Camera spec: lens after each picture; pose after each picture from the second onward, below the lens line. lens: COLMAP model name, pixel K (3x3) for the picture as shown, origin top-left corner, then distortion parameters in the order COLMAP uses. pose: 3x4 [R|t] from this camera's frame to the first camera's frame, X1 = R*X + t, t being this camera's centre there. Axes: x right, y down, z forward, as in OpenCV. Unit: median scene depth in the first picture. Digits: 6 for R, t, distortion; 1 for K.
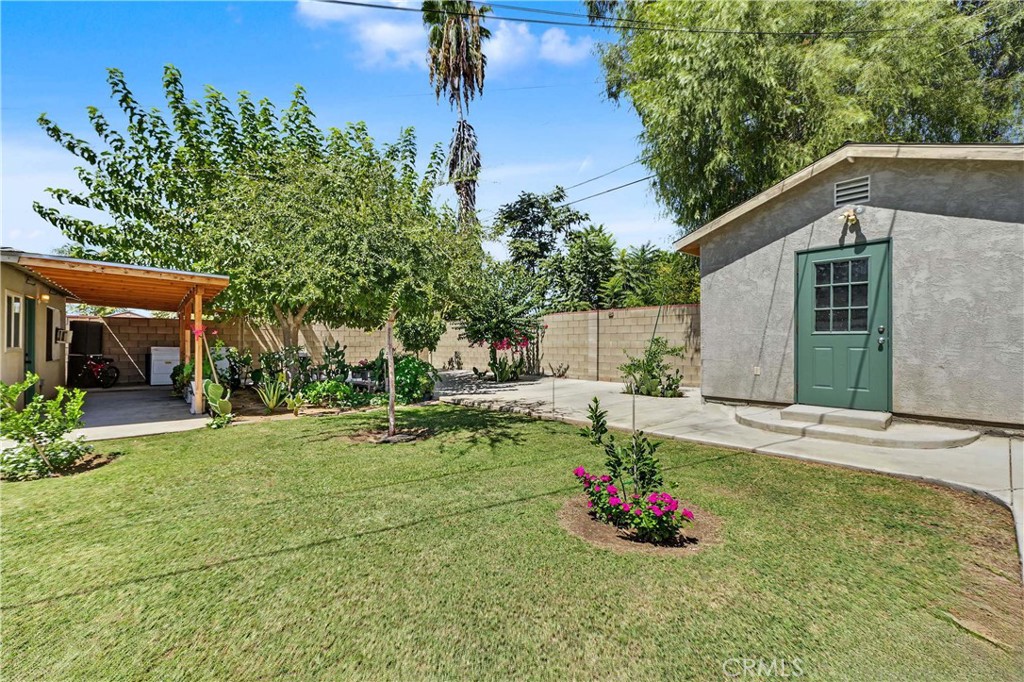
lens RADIAL K [[412.8, 0, 514.3], [0, 412.8, 342.3], [0, 0, 1]] dist [-0.002489, -0.000117]
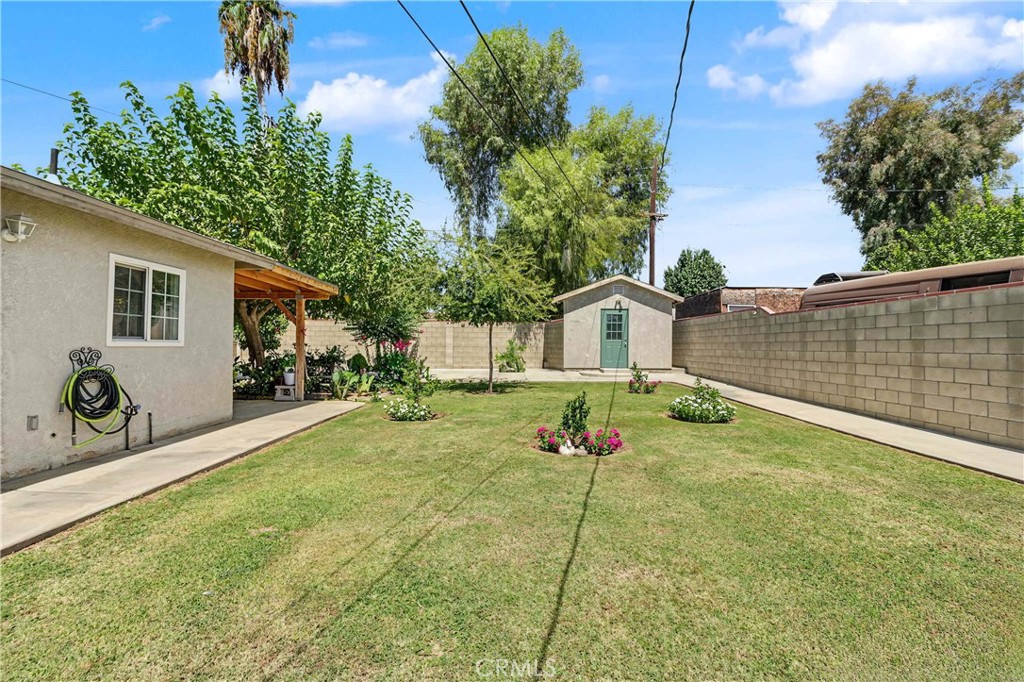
lens RADIAL K [[412.8, 0, 509.1], [0, 412.8, 338.7], [0, 0, 1]] dist [-0.002489, -0.000117]
pose [[0.678675, 0.020087, 0.734164, -1.639882], [-0.011814, 0.999795, -0.016433, 0.016540], [-0.734343, 0.002479, 0.678774, -0.333093]]
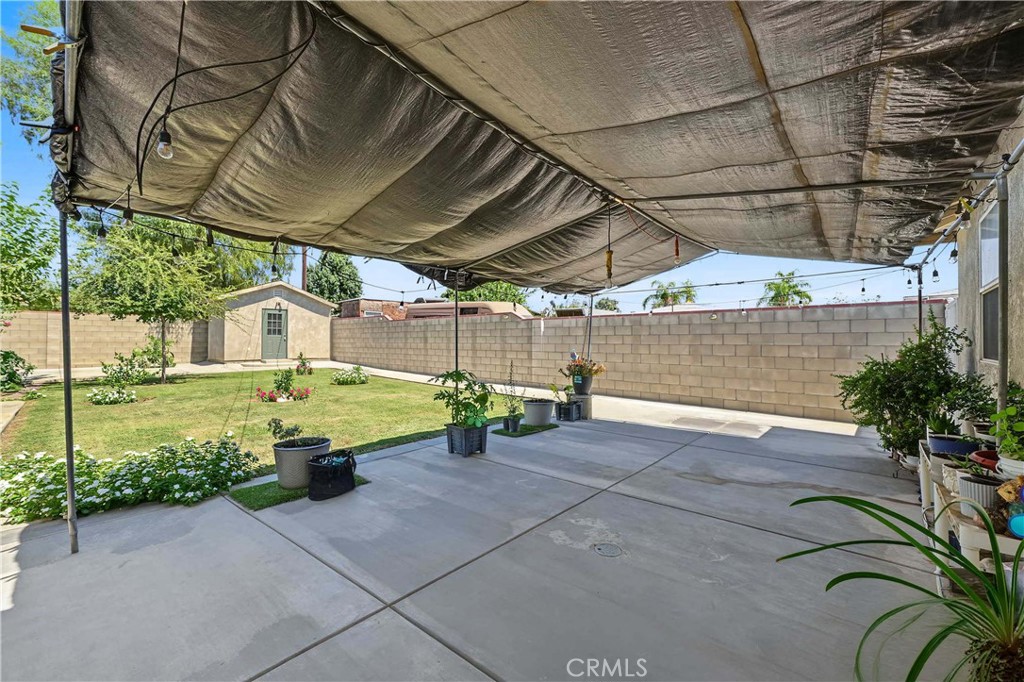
lens RADIAL K [[412.8, 0, 510.1], [0, 412.8, 340.2], [0, 0, 1]] dist [-0.002489, -0.000117]
pose [[-0.086923, 0.003260, 0.996210, -2.523198], [-0.005214, 0.999979, -0.003728, 0.012932], [-0.996201, -0.005518, -0.086904, -0.544715]]
